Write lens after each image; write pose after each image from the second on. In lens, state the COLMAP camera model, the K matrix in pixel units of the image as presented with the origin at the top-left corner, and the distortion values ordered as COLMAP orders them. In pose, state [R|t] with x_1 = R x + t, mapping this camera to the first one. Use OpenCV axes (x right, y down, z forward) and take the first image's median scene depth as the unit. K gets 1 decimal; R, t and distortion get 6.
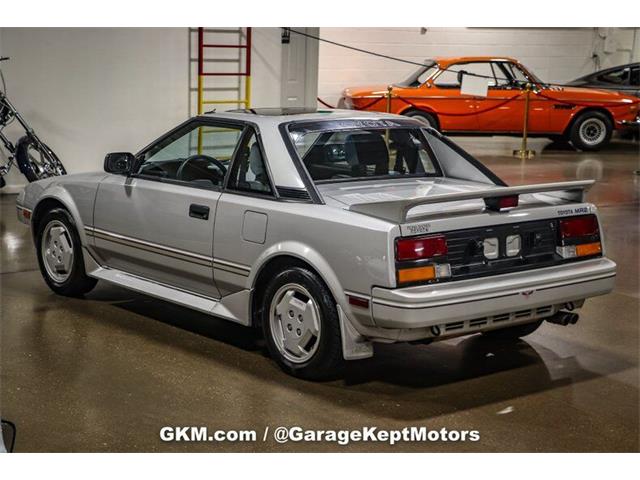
lens RADIAL K [[1232.7, 0, 314.4], [0, 1232.7, 243.3], [0, 0, 1]] dist [0.243945, 0.256917]
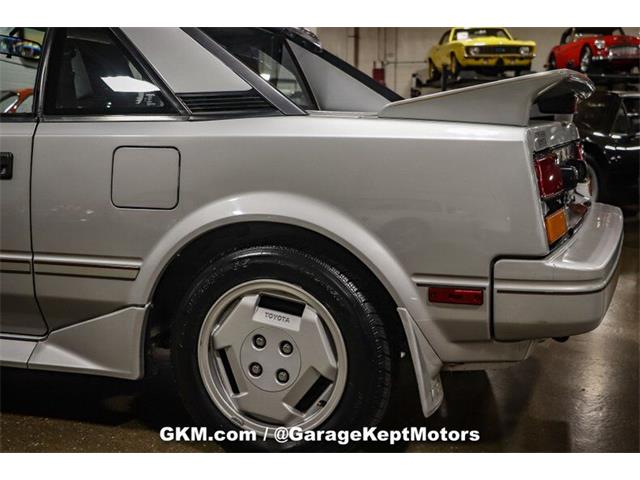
lens RADIAL K [[853.7, 0, 314.3], [0, 853.7, 241.9], [0, 0, 1]] dist [0.056941, 0.111415]
pose [[0.869757, -0.095438, 0.484163, -0.158762], [0.105190, 0.994427, 0.007055, 0.017161], [-0.482139, 0.044793, 0.874949, 0.677555]]
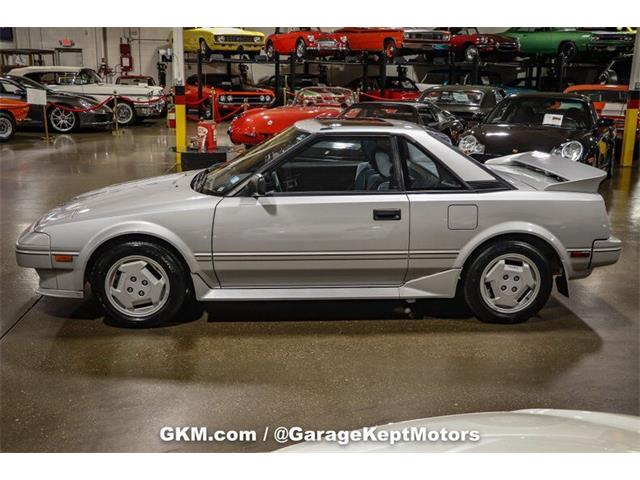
lens RADIAL K [[744.6, 0, 304.2], [0, 744.6, 241.2], [0, 0, 1]] dist [0.013096, 0.041658]
pose [[0.596640, -0.202423, 0.776560, -0.730399], [0.140148, 0.979077, 0.147535, -0.122370], [-0.790177, 0.020808, 0.612526, 0.677565]]
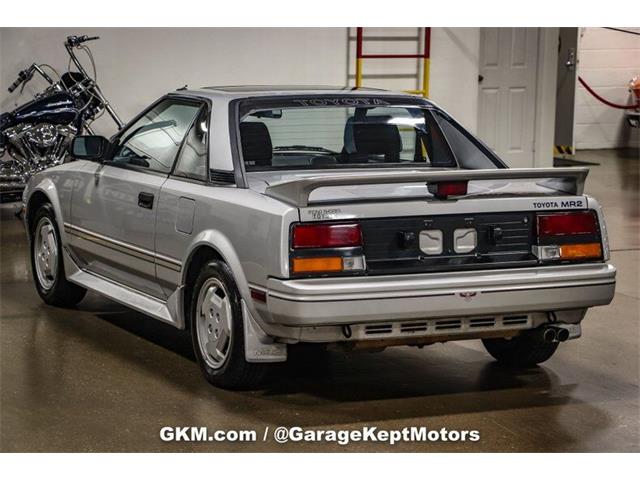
lens RADIAL K [[1850.2, 0, 309.6], [0, 1850.2, 241.2], [0, 0, 1]] dist [0.505156, 0.239782]
pose [[0.966933, 0.020022, -0.254243, 0.378082], [-0.031363, 0.998682, -0.040632, 0.056880], [0.253095, 0.047263, 0.966286, -0.258334]]
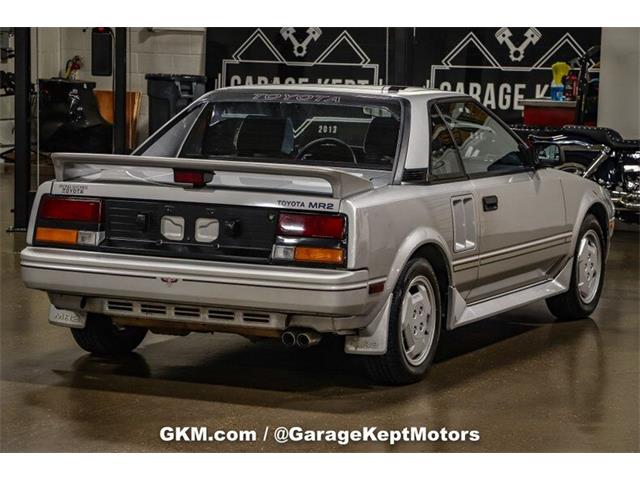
lens RADIAL K [[2132.3, 0, 320.4], [0, 2132.3, 239.5], [0, 0, 1]] dist [0.545547, 1.069557]
pose [[0.410032, 0.080777, -0.908487, 1.517174], [-0.160846, 0.986863, 0.015150, -0.026715], [0.897776, 0.139915, 0.417638, 0.452110]]
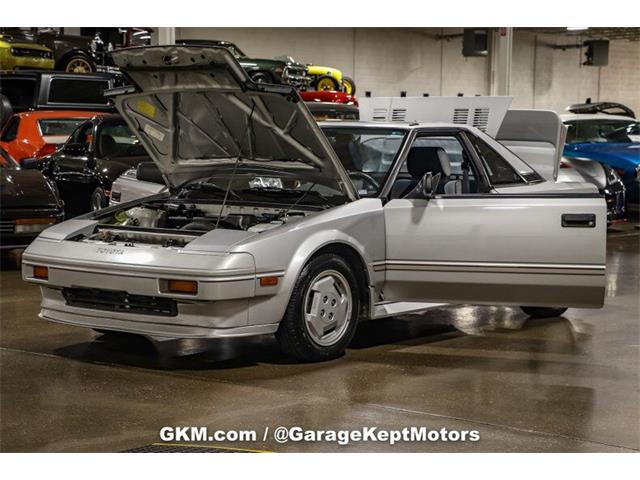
lens RADIAL K [[1449.0, 0, 321.6], [0, 1449.0, 241.3], [0, 0, 1]] dist [0.449566, -0.123487]
pose [[-0.190793, -0.110471, 0.975395, -1.441644], [0.149386, 0.978806, 0.140078, -0.217904], [-0.970197, 0.172436, -0.170246, 1.469420]]
